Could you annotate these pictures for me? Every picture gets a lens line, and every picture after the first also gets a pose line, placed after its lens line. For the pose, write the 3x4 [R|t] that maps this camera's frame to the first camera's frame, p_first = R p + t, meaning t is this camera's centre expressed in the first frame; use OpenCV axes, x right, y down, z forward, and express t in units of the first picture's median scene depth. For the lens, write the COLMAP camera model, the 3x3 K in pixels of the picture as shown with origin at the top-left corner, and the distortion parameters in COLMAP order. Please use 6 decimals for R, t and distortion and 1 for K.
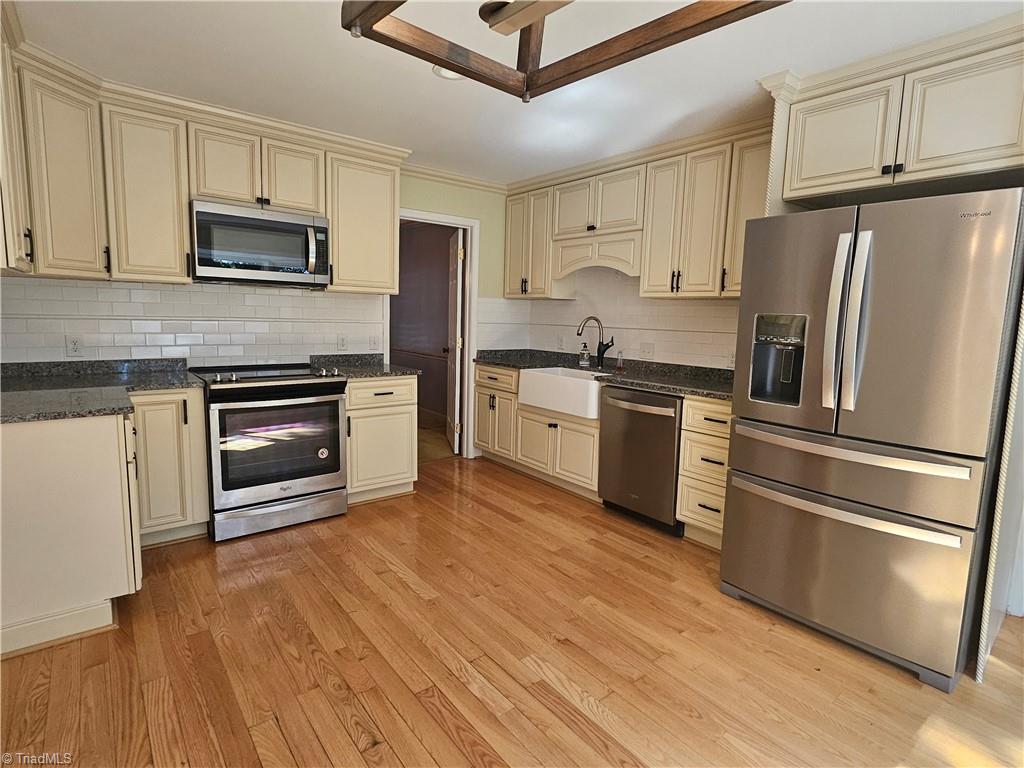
lens RADIAL K [[531.6, 0, 511.4], [0, 531.6, 381.8], [0, 0, 1]] dist [-0.003103, -0.000462]
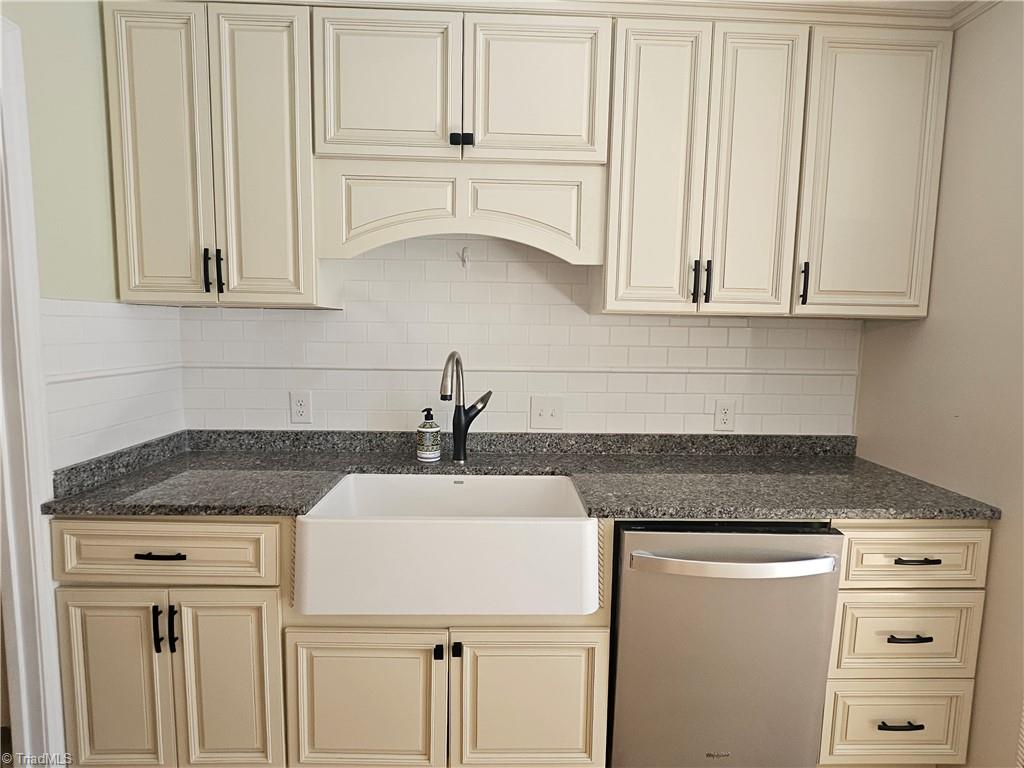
lens RADIAL K [[531.6, 0, 515.1], [0, 531.6, 380.4], [0, 0, 1]] dist [-0.003103, -0.000462]
pose [[0.597468, -0.102539, 0.795310, -0.159334], [0.100509, 0.993545, 0.052591, -0.113100], [-0.795569, 0.048514, 0.603918, 0.677569]]
